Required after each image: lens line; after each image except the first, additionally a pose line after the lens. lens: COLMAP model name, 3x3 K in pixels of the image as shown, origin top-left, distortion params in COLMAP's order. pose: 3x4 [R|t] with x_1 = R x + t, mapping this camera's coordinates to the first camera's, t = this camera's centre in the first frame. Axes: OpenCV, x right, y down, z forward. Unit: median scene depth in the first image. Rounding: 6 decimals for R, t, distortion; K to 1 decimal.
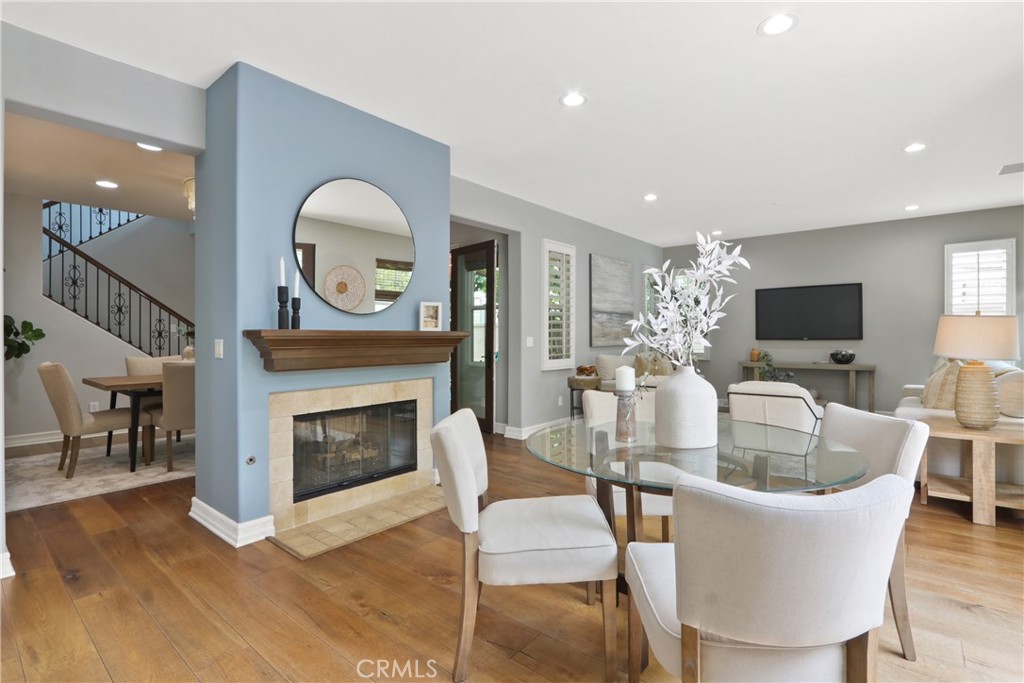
lens RADIAL K [[476.0, 0, 520.7], [0, 476.0, 336.7], [0, 0, 1]] dist [-0.011894, 0.001174]
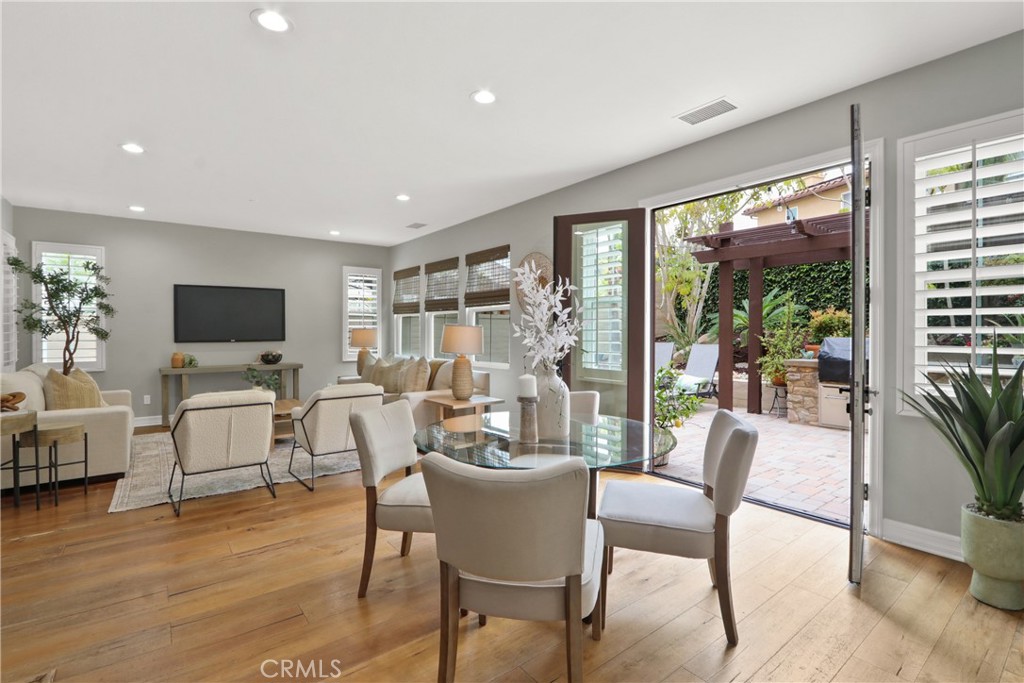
lens RADIAL K [[476.0, 0, 519.6], [0, 476.0, 334.5], [0, 0, 1]] dist [-0.011894, 0.001174]
pose [[0.214356, -0.005470, 0.976740, -0.242432], [0.004551, 0.999979, 0.004601, -0.010909], [-0.976745, 0.003459, 0.214377, 0.231760]]
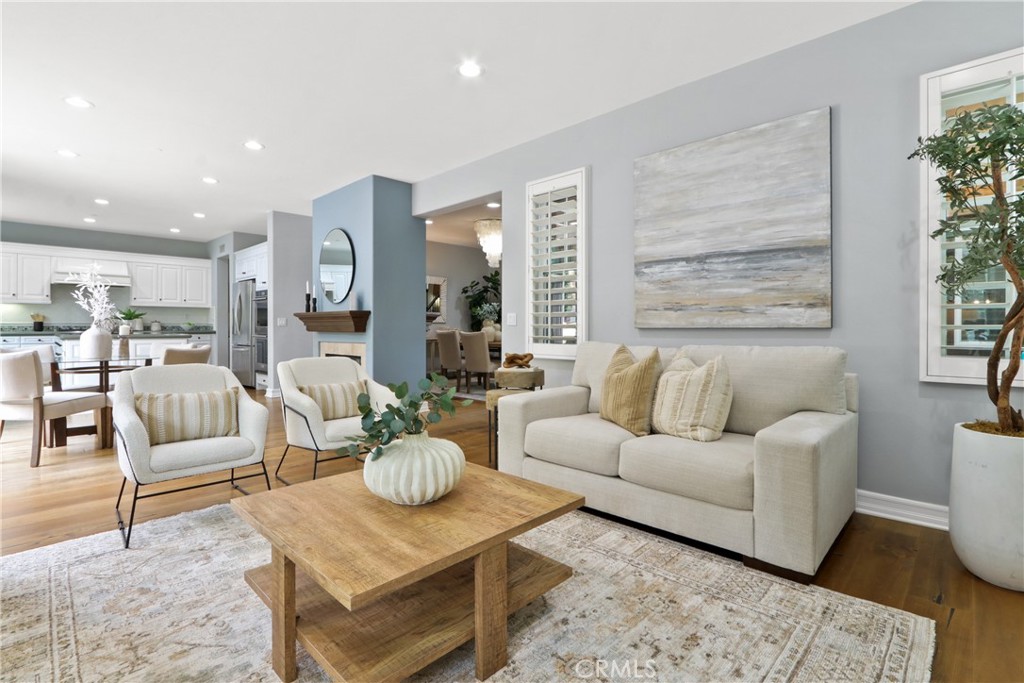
lens RADIAL K [[476.0, 0, 542.0], [0, 476.0, 325.5], [0, 0, 1]] dist [-0.011894, 0.001174]
pose [[-0.053547, 0.001990, -0.998563, 0.704326], [-0.000267, 0.999998, 0.002007, 0.017416], [0.998565, 0.000374, -0.053546, 0.921244]]
